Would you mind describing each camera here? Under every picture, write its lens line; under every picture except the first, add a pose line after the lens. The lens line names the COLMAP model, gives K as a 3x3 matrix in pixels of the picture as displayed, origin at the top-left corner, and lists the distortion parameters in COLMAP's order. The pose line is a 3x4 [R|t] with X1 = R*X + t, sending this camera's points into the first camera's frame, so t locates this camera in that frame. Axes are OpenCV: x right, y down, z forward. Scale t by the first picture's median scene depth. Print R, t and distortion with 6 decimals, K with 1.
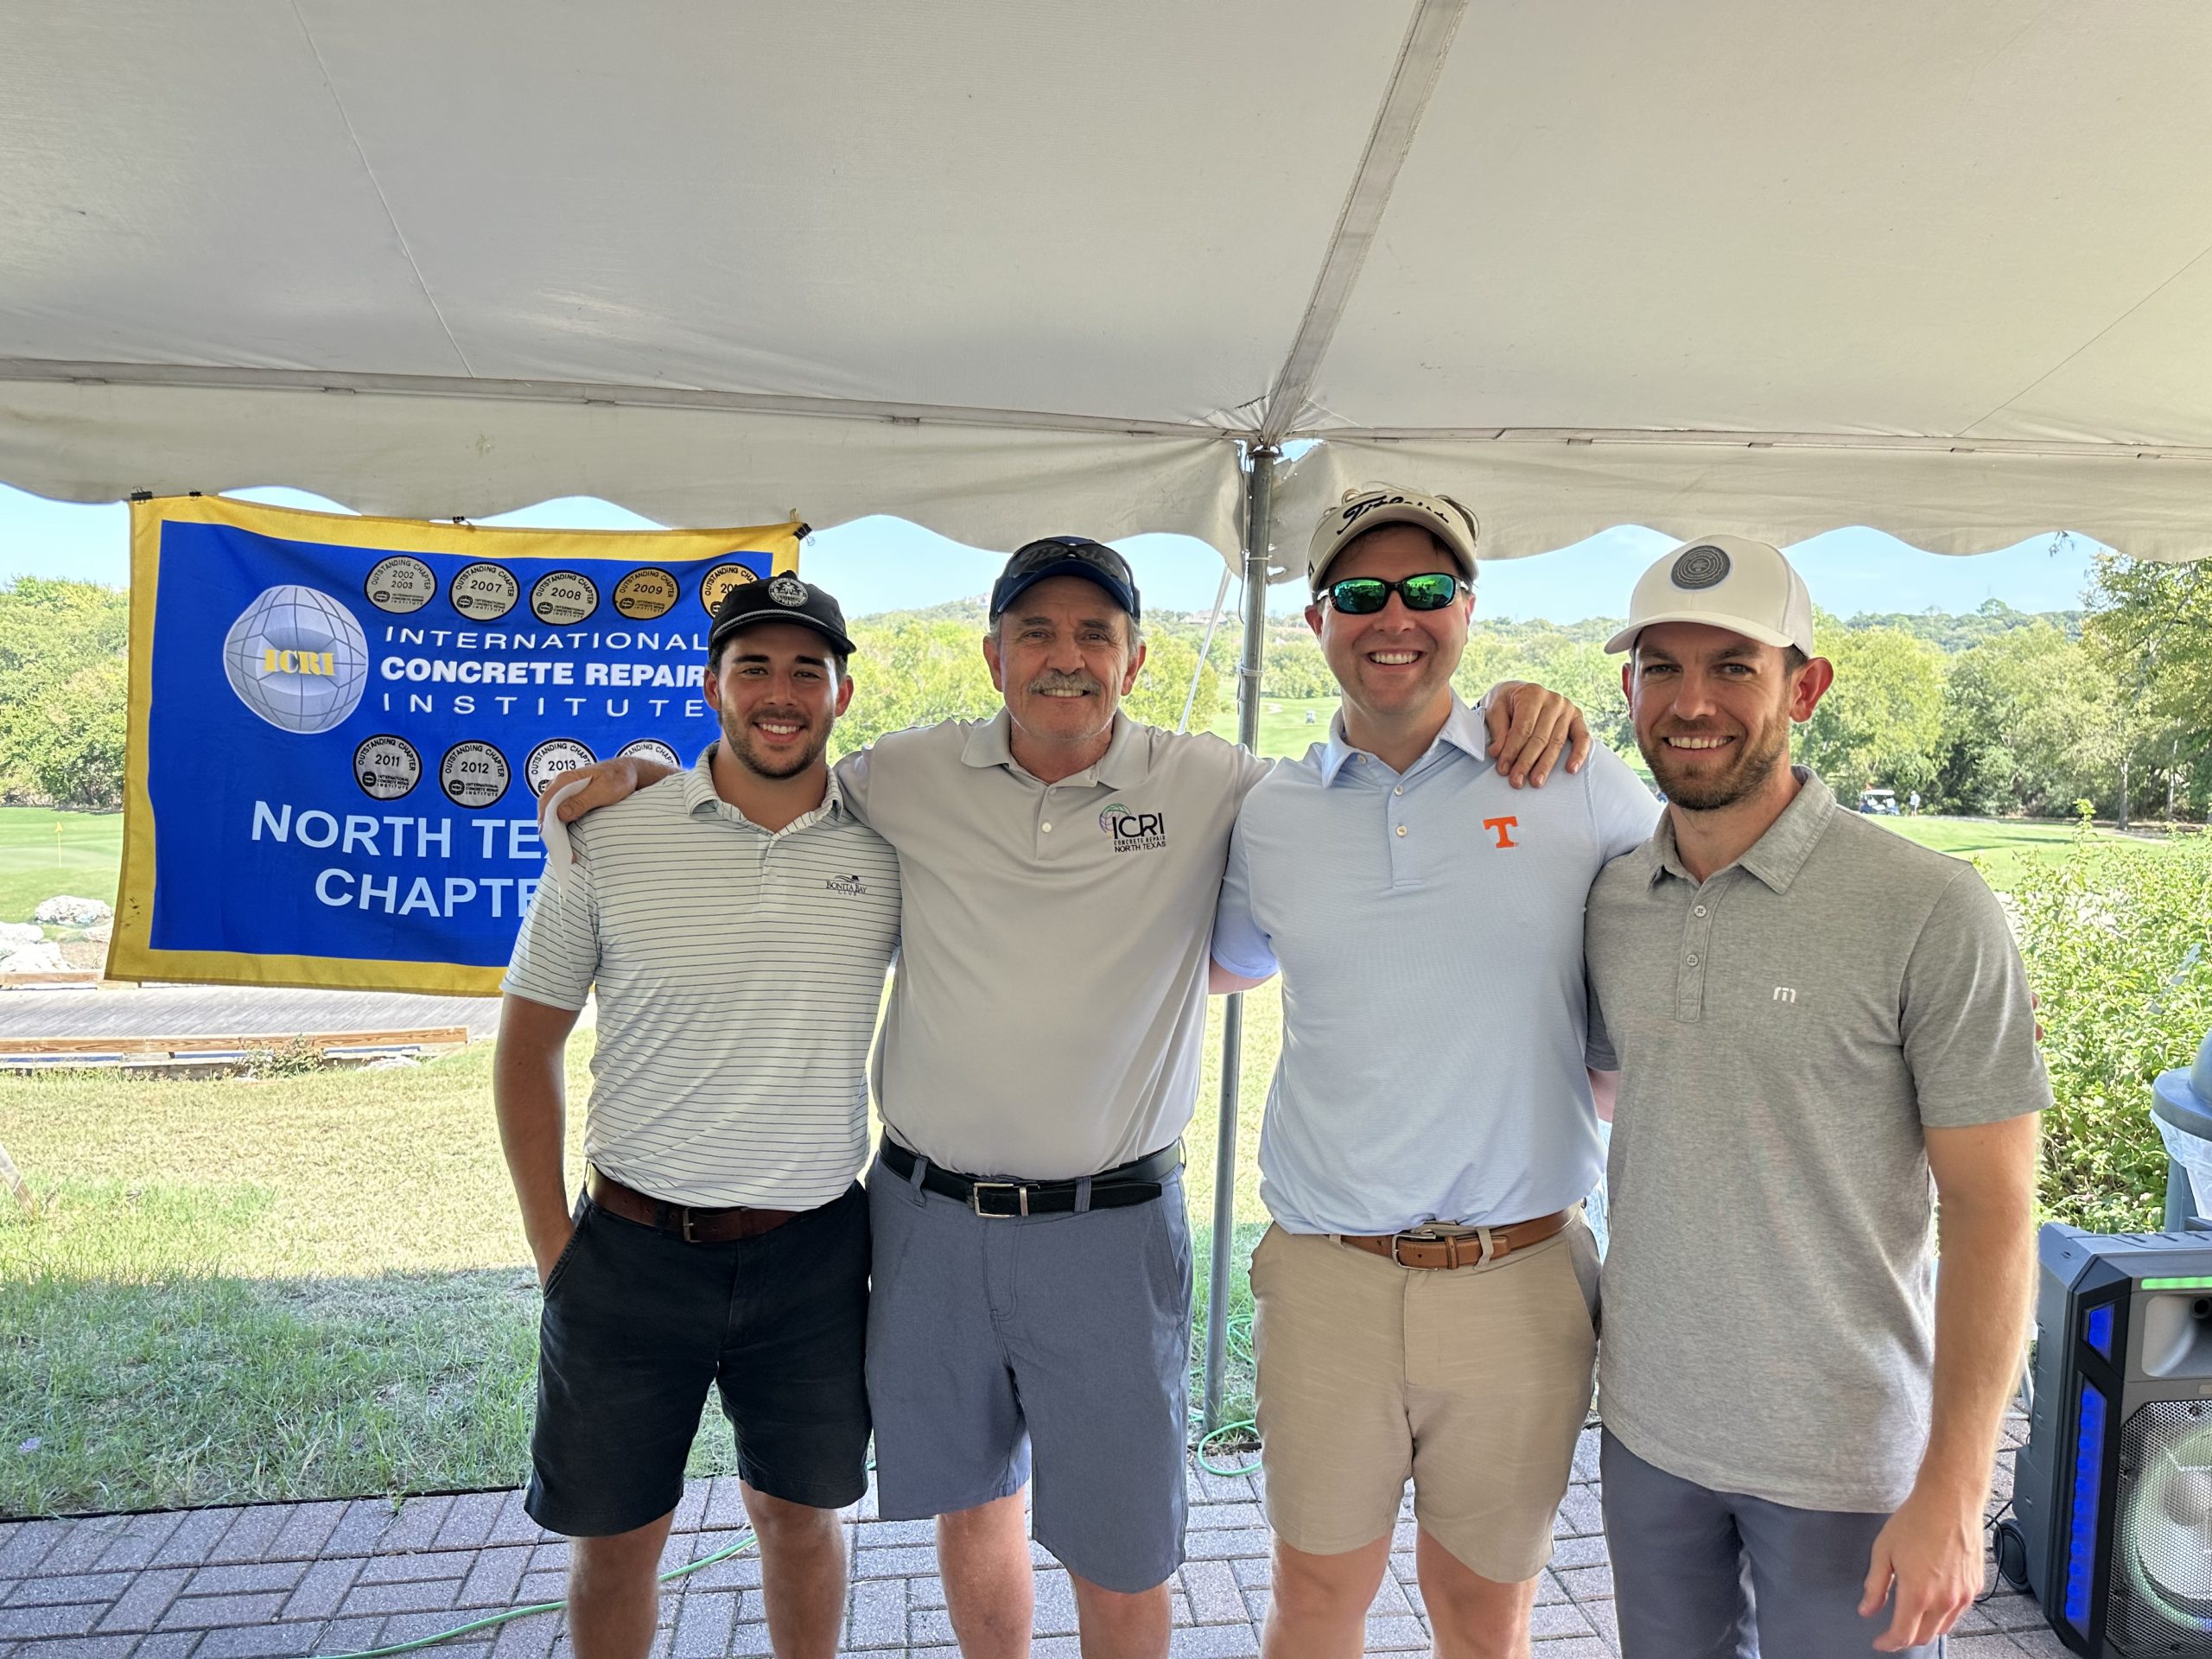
lens RADIAL K [[1543.8, 0, 1106.0], [0, 1543.8, 829.5], [0, 0, 1]] dist [0.146479, -0.246255]
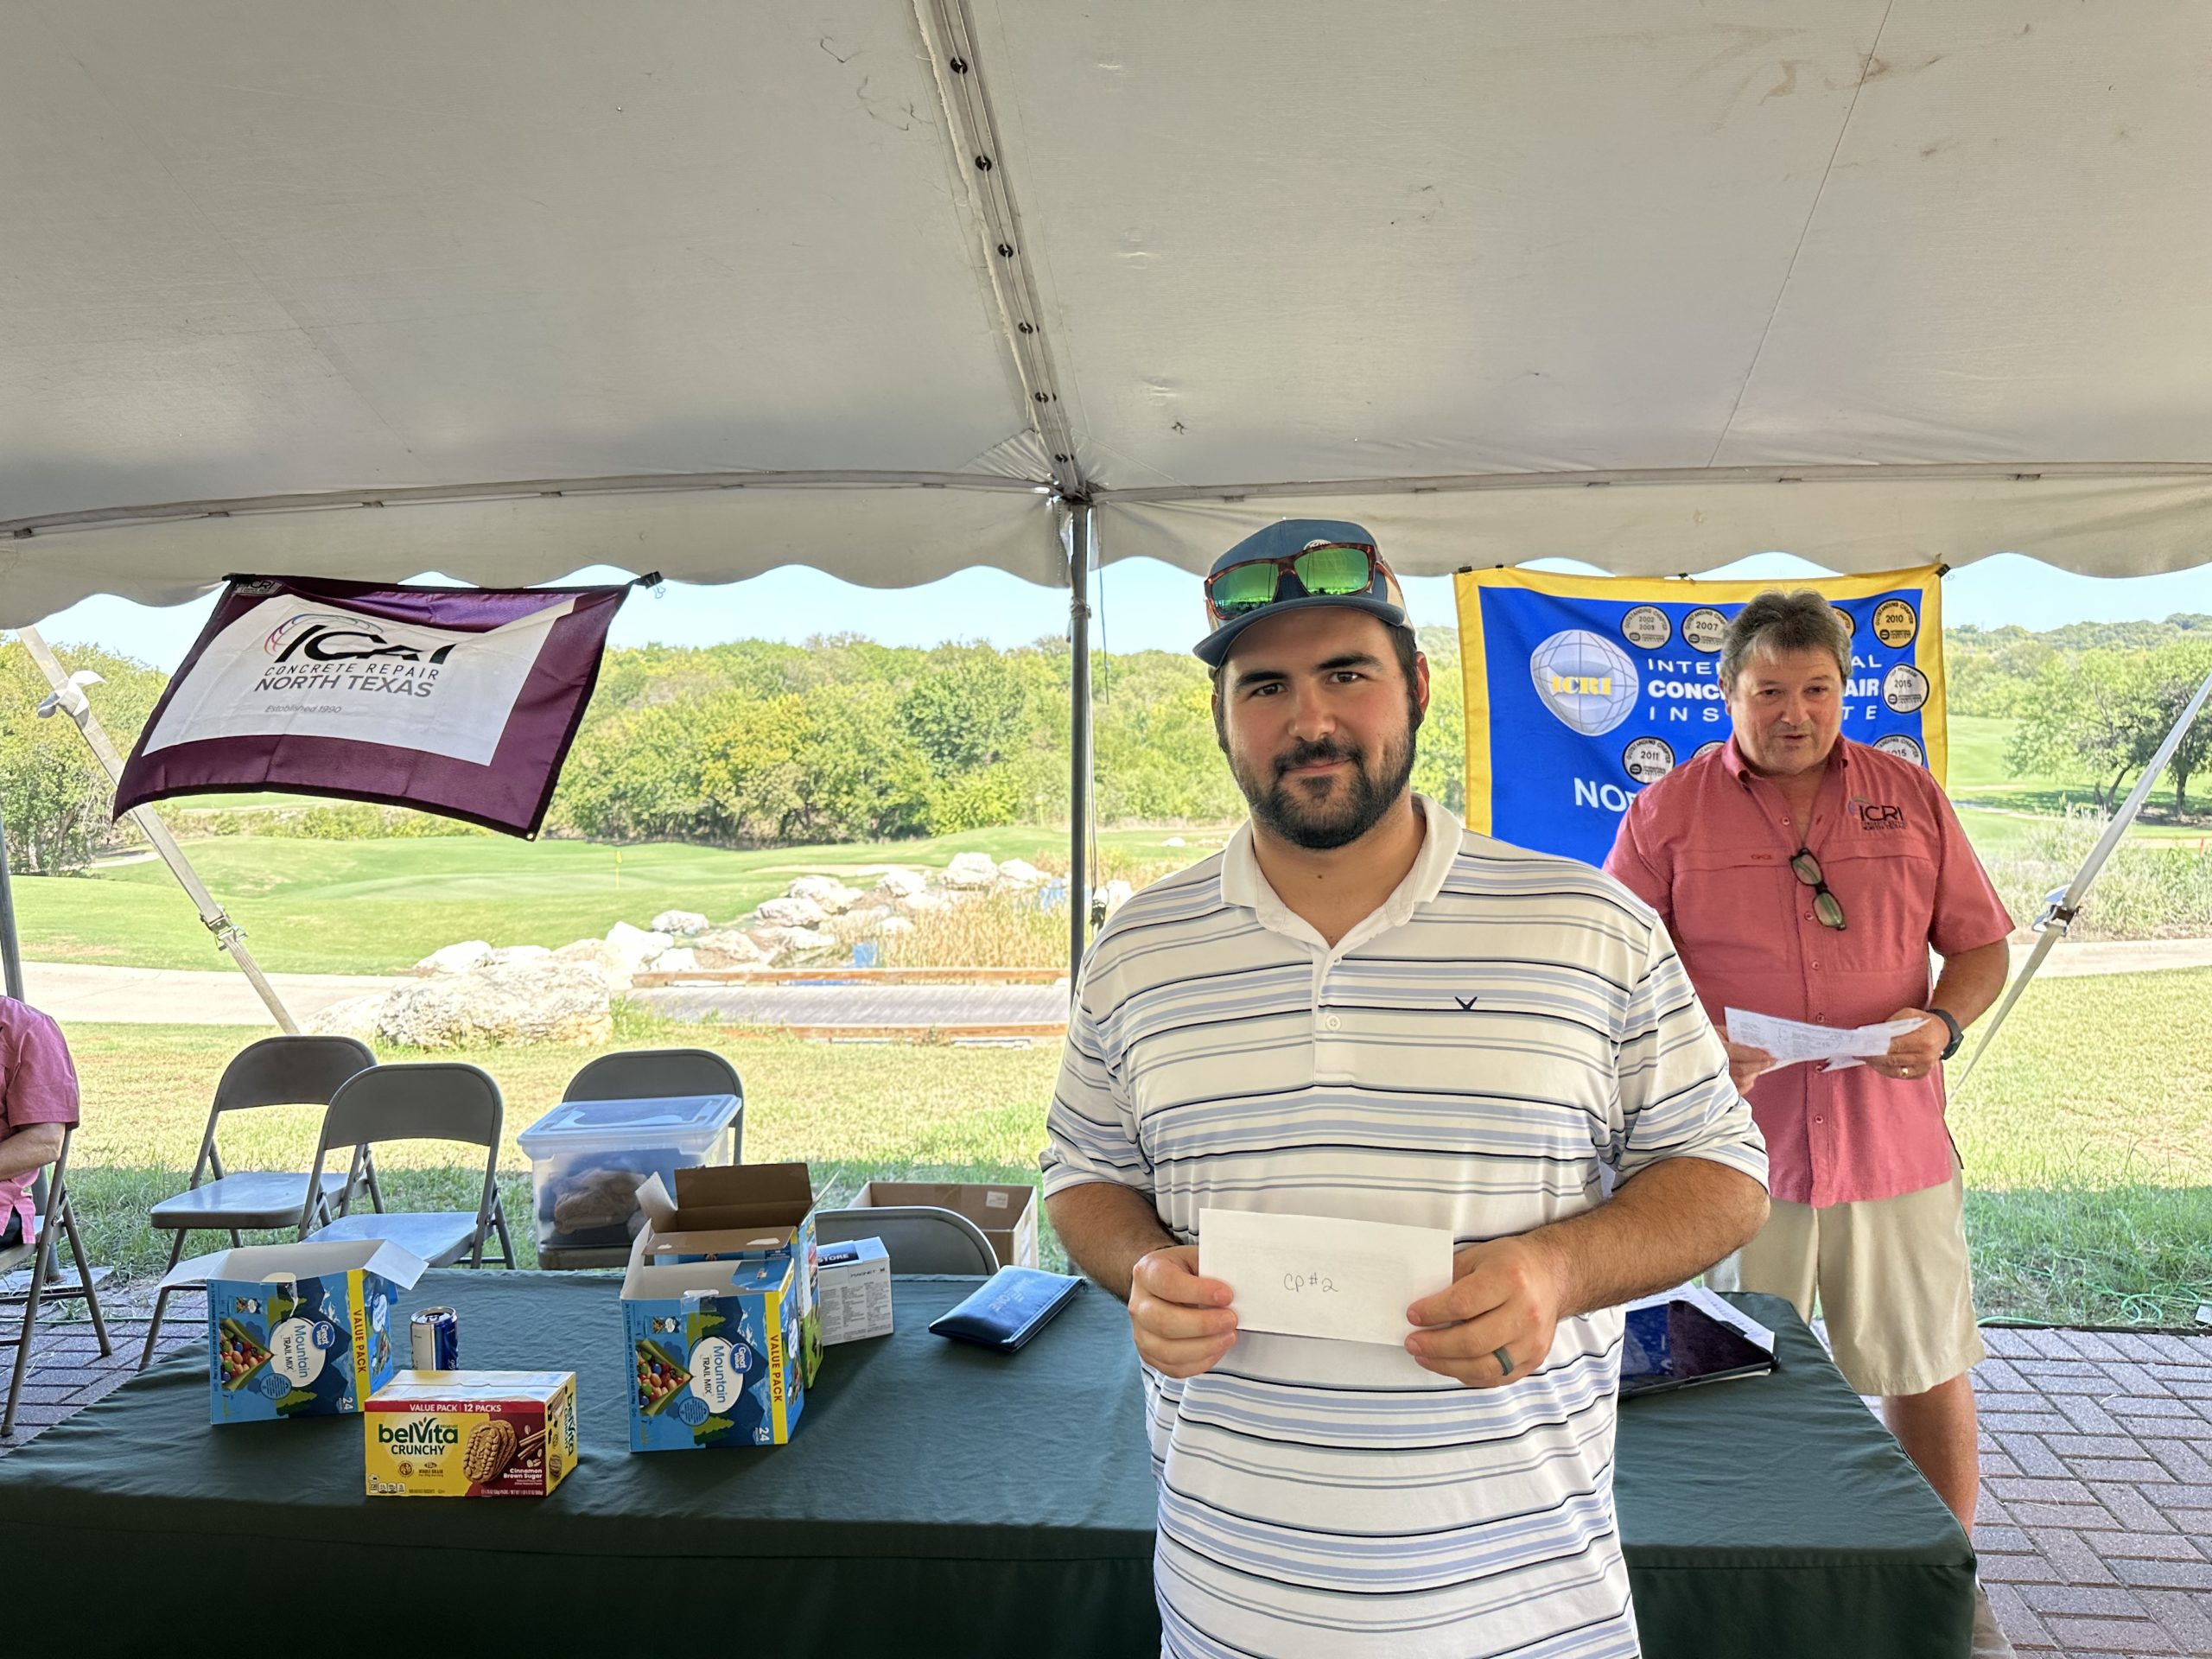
lens RADIAL K [[1557.5, 0, 1110.4], [0, 1557.5, 807.7], [0, 0, 1]] dist [0.063724, -0.077162]
pose [[0.968055, -0.008894, -0.250579, -0.457555], [0.000421, 0.999427, -0.033850, 0.036579], [0.250736, 0.032663, 0.967504, -0.338463]]
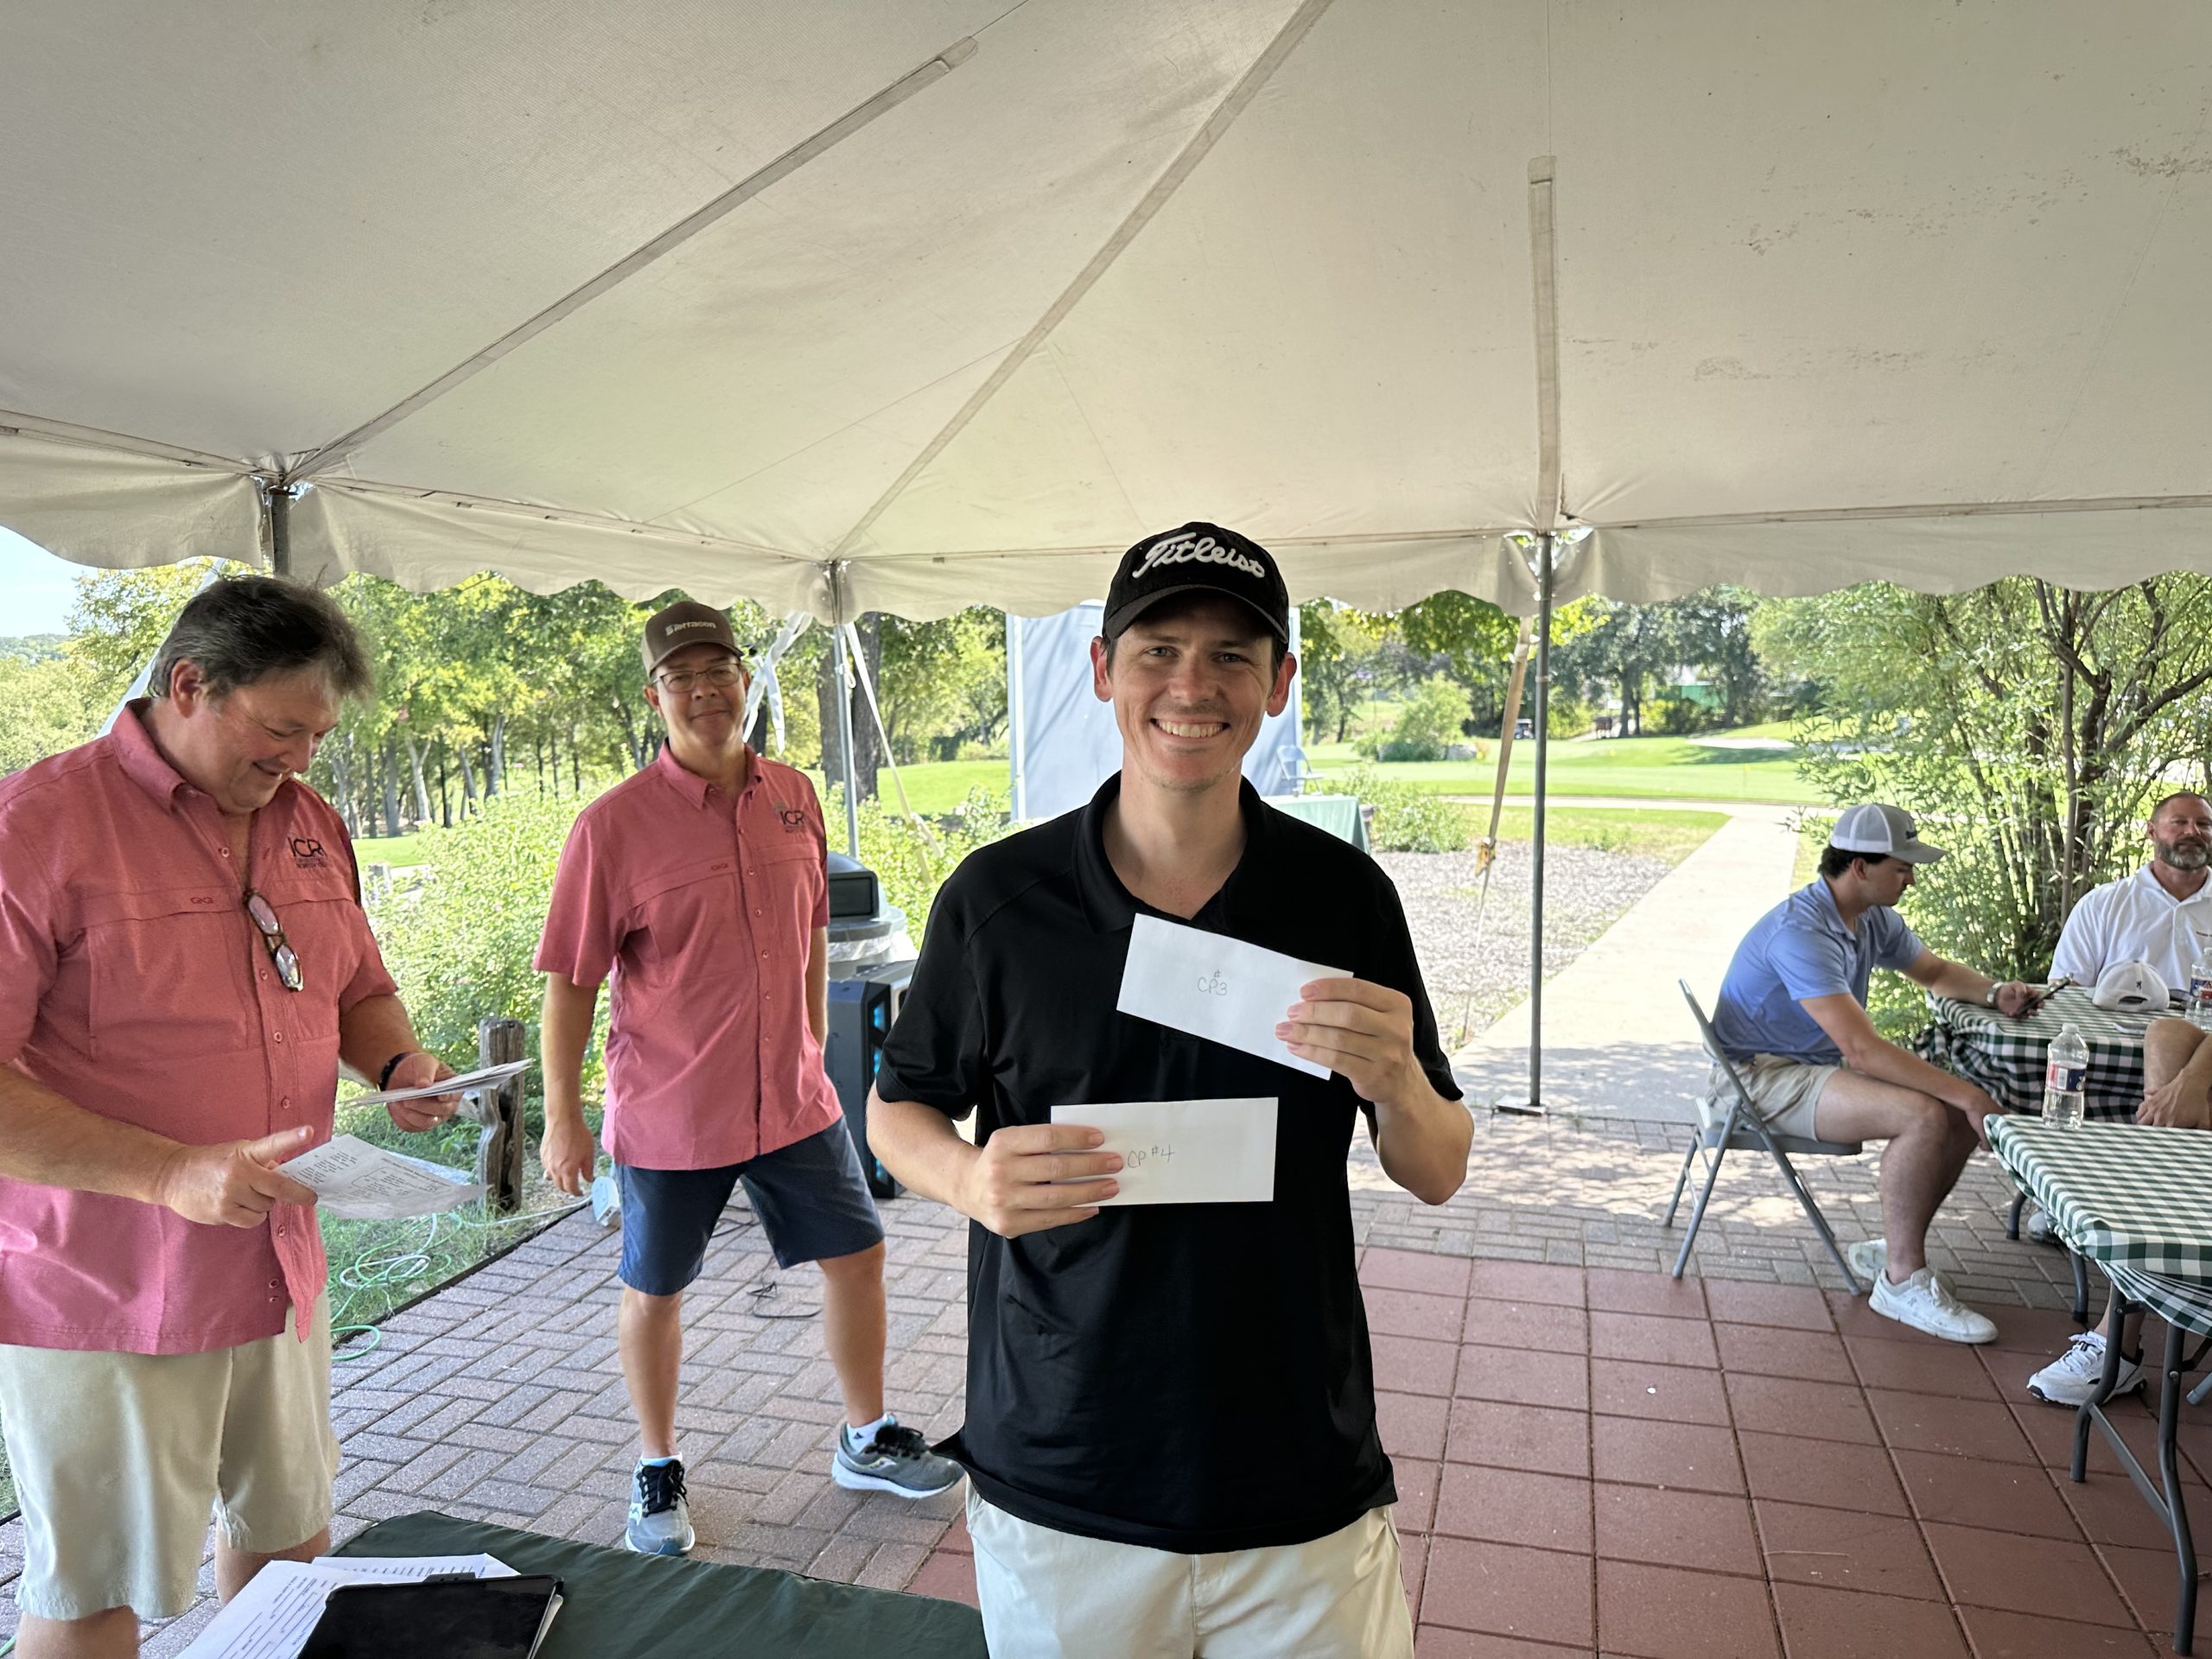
lens RADIAL K [[1543.8, 0, 1106.0], [0, 1543.8, 829.5], [0, 0, 1]] dist [0.146479, -0.246255]
pose [[0.399756, -0.100957, 0.911045, -0.692836], [0.115363, 0.991554, 0.059258, 0.009005], [-0.909333, 0.081412, 0.408026, -0.017573]]
